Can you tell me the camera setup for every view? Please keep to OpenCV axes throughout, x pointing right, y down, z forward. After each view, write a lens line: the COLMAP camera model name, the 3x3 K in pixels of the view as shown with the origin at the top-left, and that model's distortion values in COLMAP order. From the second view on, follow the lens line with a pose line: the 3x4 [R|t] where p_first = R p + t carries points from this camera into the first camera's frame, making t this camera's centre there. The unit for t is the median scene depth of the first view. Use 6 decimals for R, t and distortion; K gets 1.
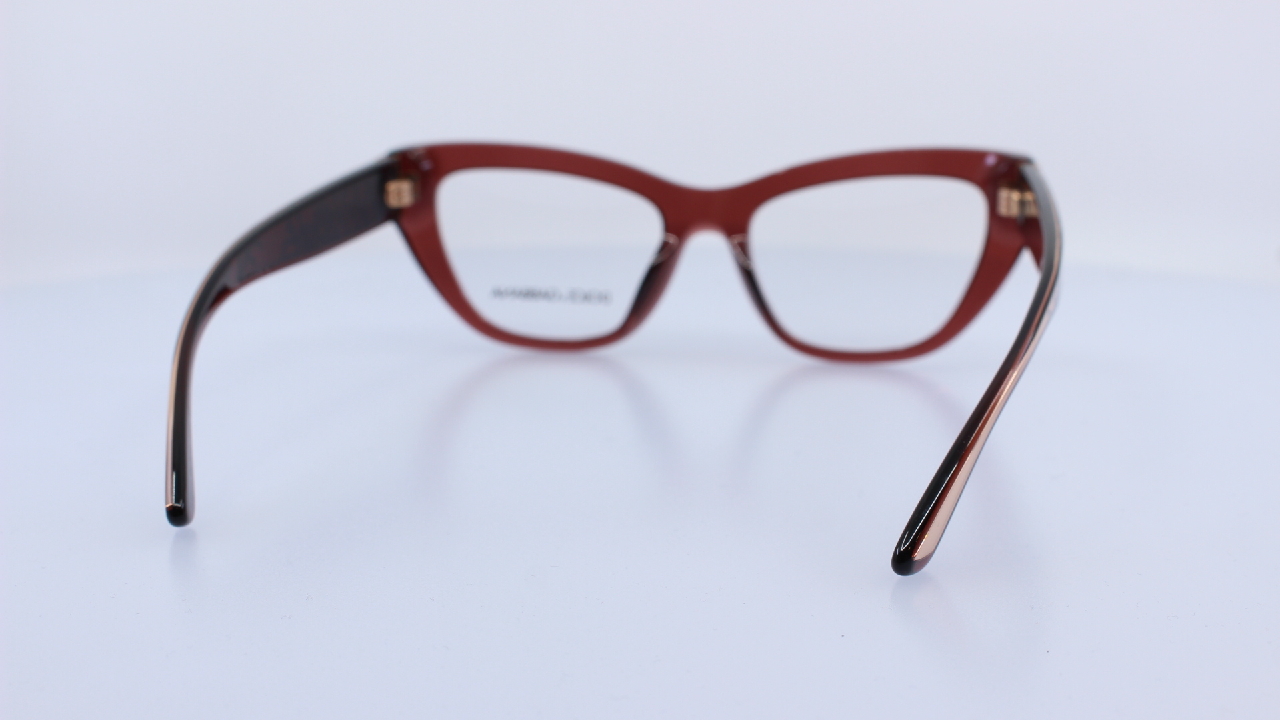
lens RADIAL K [[1689.7, 0, 640.0], [0, 1689.7, 360.0], [0, 0, 1]] dist [-0.079281, 0.050856]
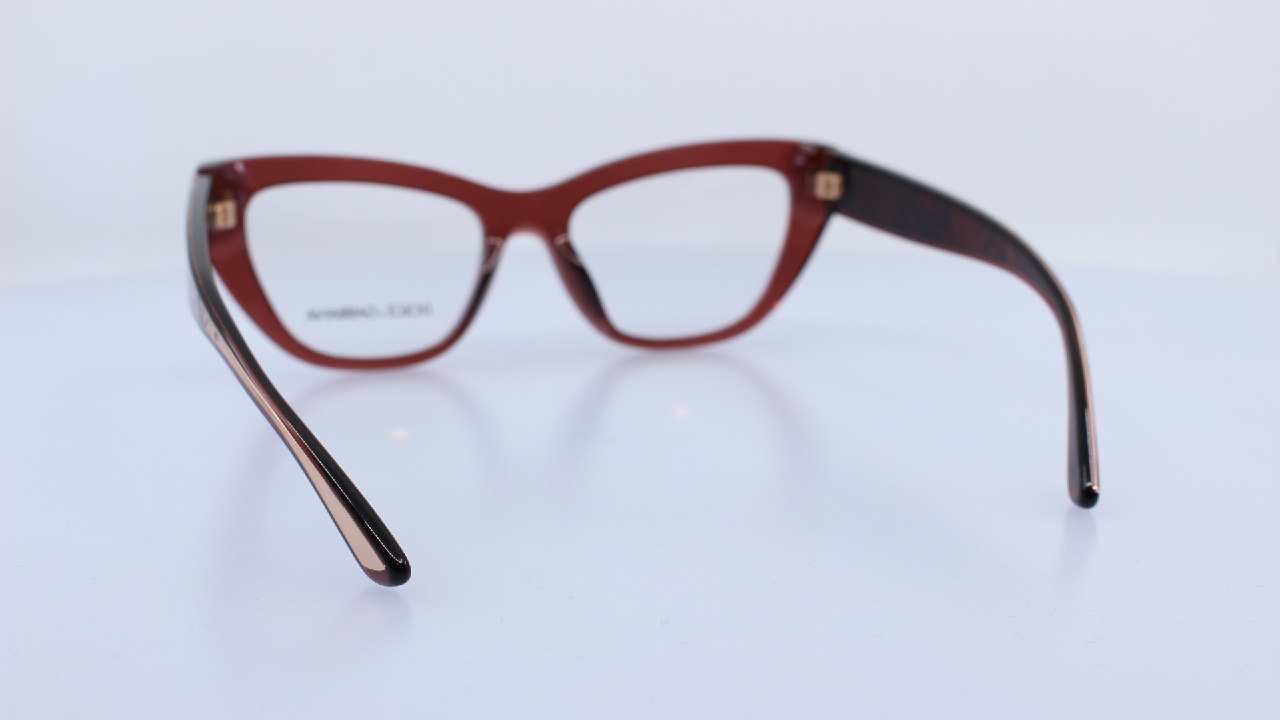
lens RADIAL K [[1689.7, 0, 640.0], [0, 1689.7, 360.0], [0, 0, 1]] dist [-0.079281, 0.050856]
pose [[0.885826, -0.101086, 0.452872, -0.360304], [0.104003, 0.994404, 0.018532, -0.013554], [-0.452211, 0.030684, 0.891383, 0.082979]]
